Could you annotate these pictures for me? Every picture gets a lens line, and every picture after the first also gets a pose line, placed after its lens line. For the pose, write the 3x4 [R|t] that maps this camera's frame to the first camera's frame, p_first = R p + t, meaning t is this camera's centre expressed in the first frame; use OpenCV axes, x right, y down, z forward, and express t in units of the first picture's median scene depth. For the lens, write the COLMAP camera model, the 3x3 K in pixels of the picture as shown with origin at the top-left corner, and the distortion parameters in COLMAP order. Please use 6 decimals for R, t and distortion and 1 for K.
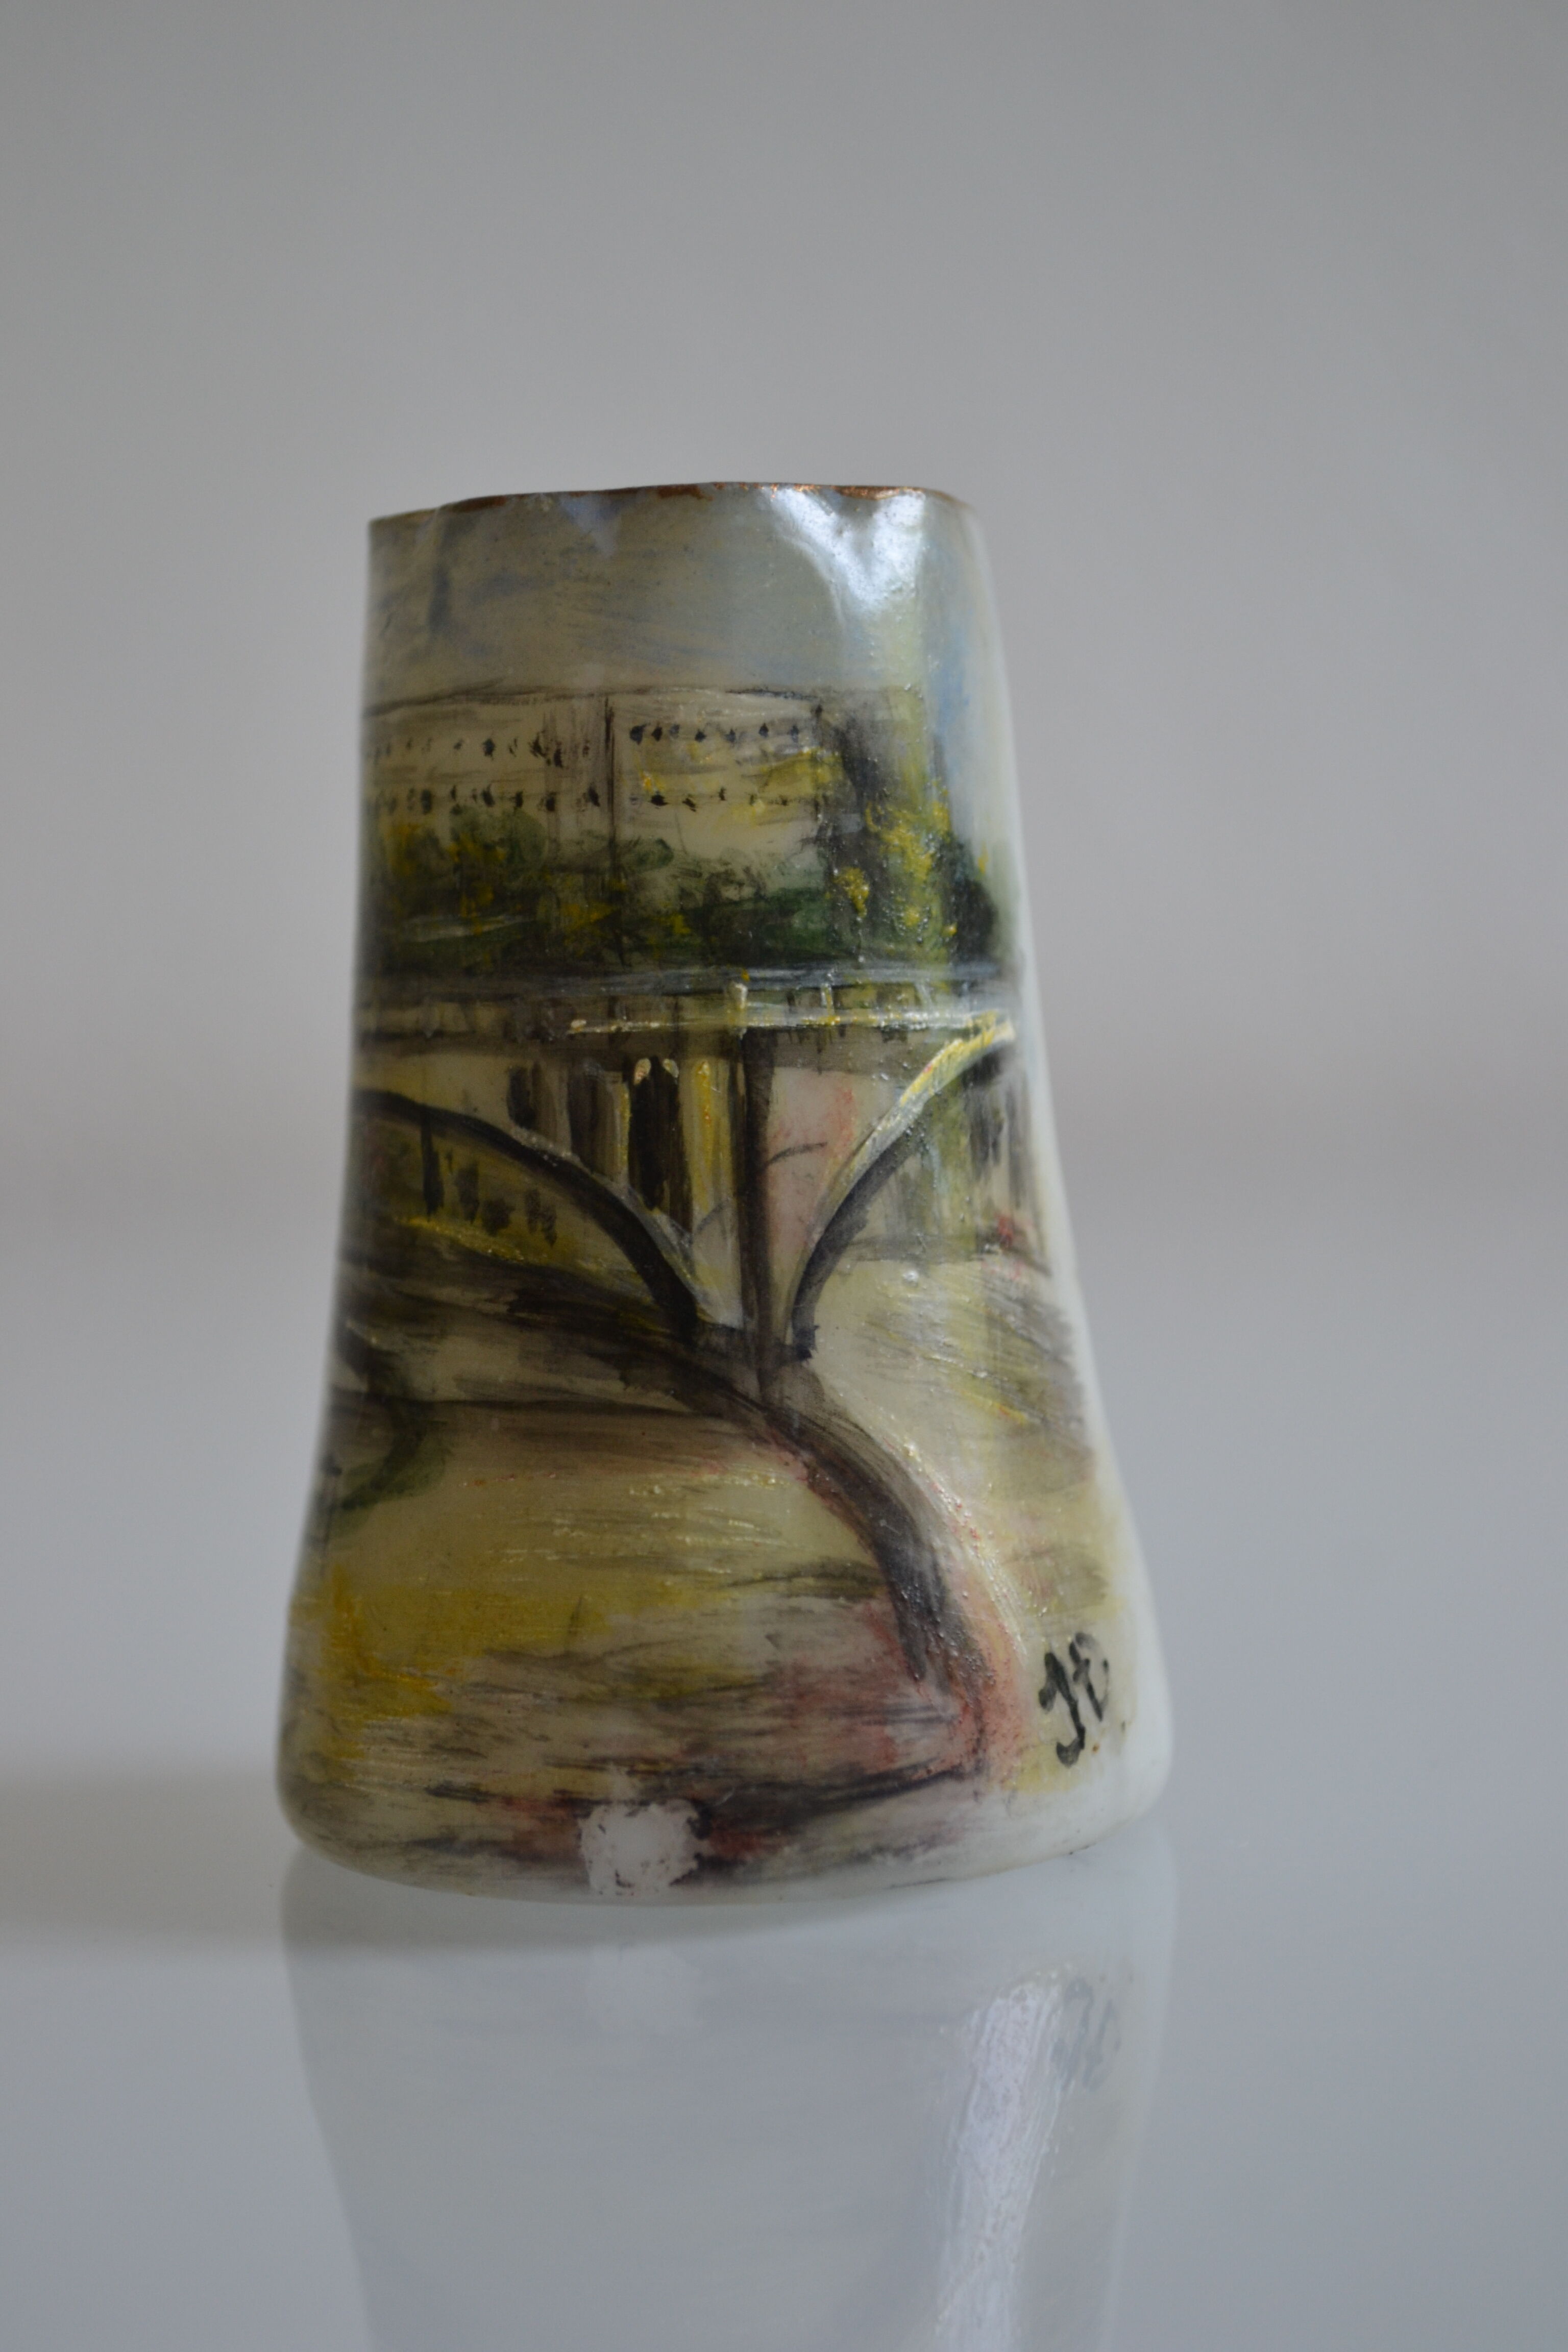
lens RADIAL K [[4124.6, 0, 789.2], [0, 4124.6, 1172.9], [0, 0, 1]] dist [-0.004755, 0.000000]
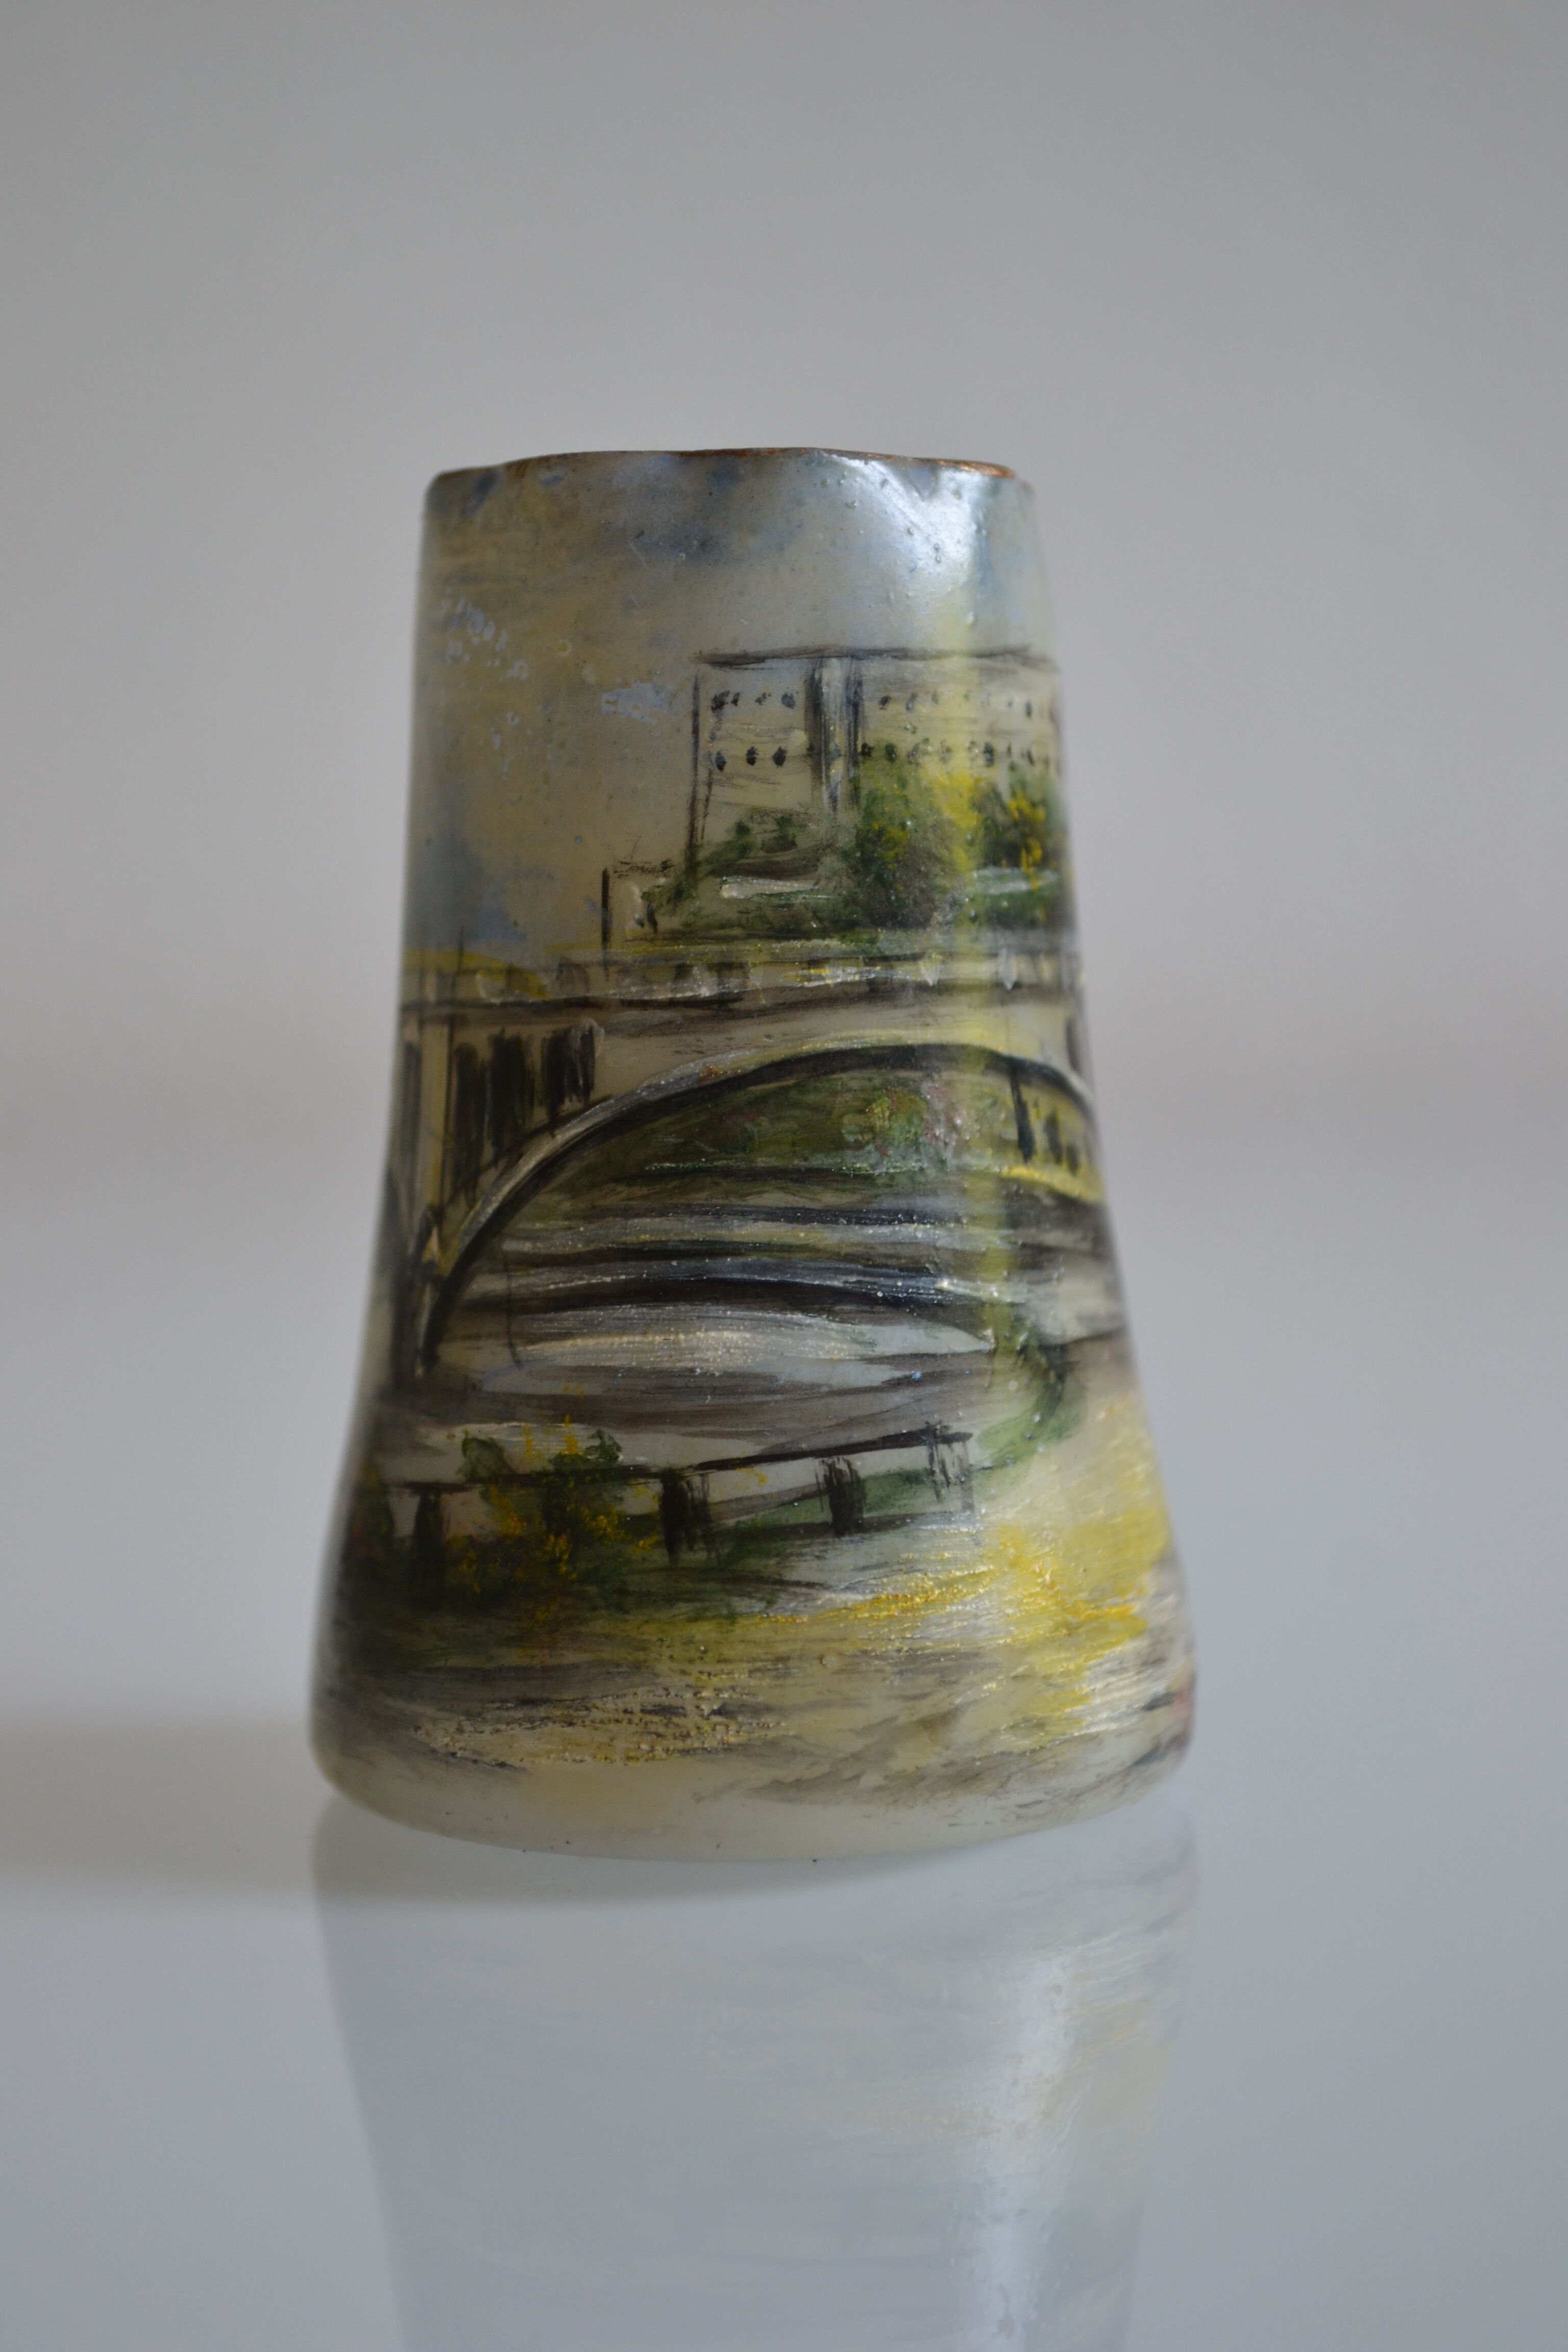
lens RADIAL K [[4124.6, 0, 747.1], [0, 4124.6, 1173.6], [0, 0, 1]] dist [-0.004755, 0.000000]
pose [[-0.046554, -0.023048, 0.998650, -1.115395], [0.062639, 0.997699, 0.025946, -0.018233], [-0.996950, 0.063763, -0.045003, 1.132640]]
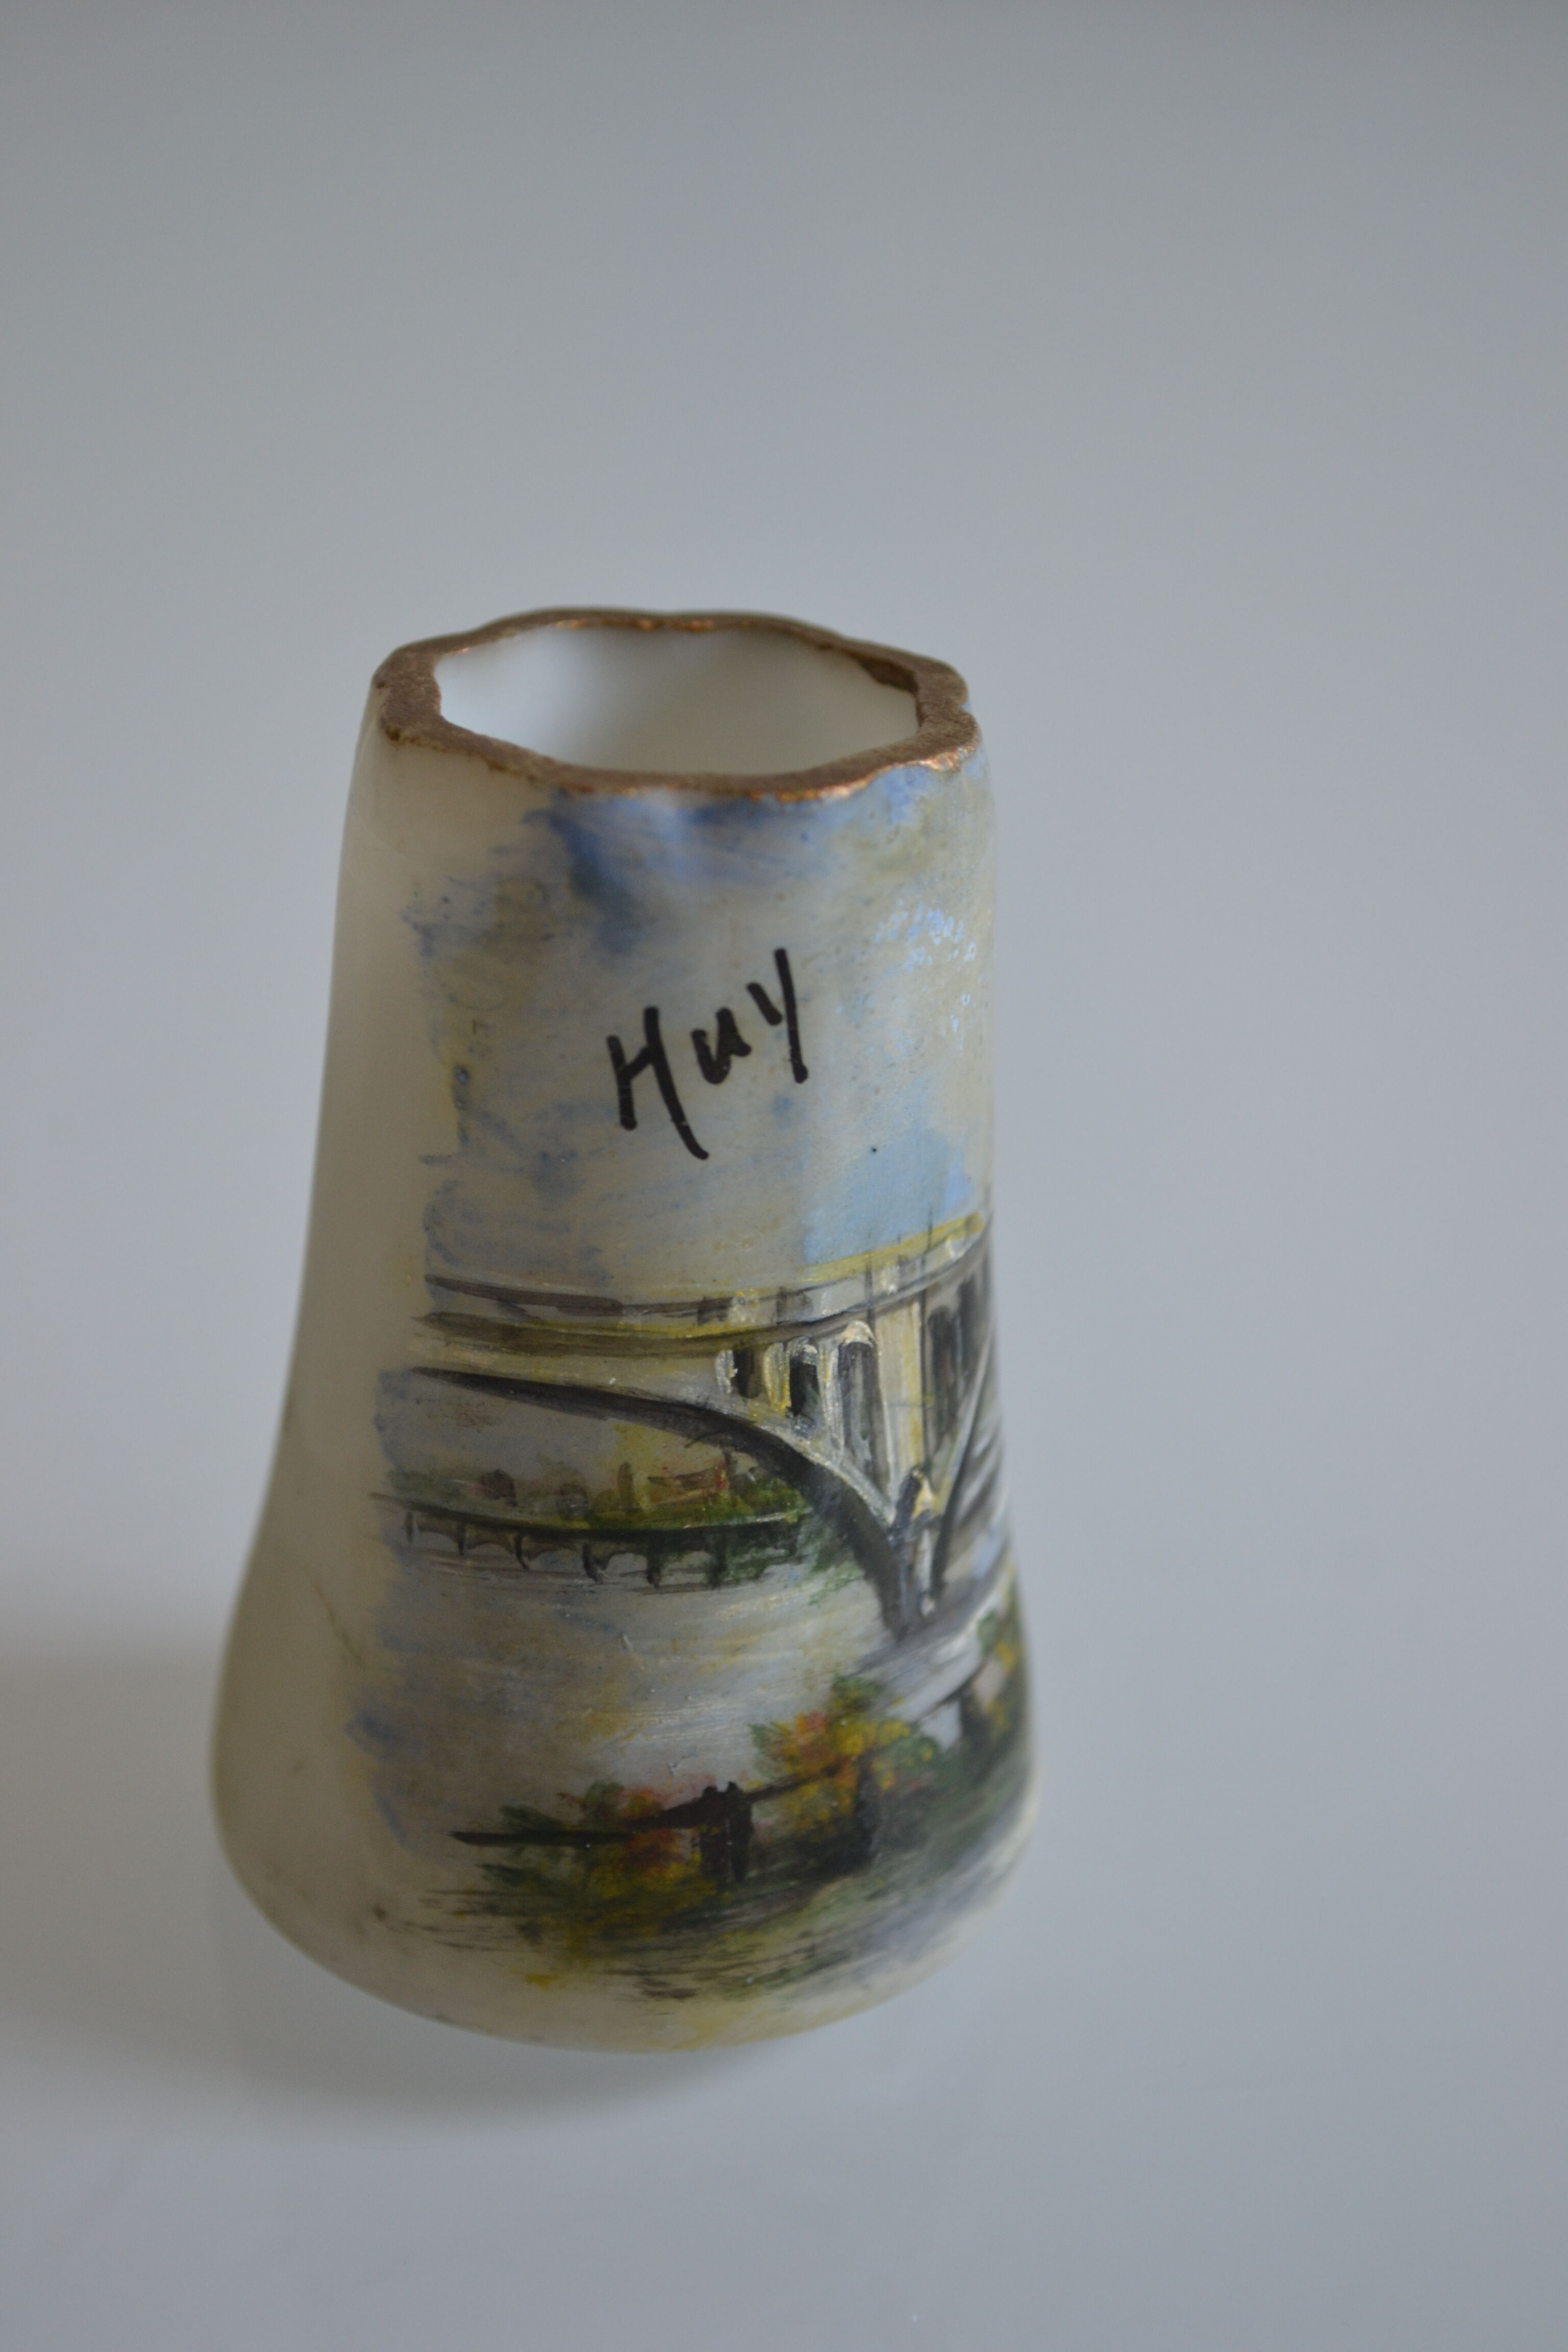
lens RADIAL K [[4124.6, 0, 775.6], [0, 4124.6, 1160.1], [0, 0, 1]] dist [-0.004755, 0.000000]
pose [[-0.957575, 0.105216, -0.268291, 0.240910], [-0.034041, 0.883154, 0.467847, -0.559121], [0.286167, 0.457131, -0.842104, 2.022409]]
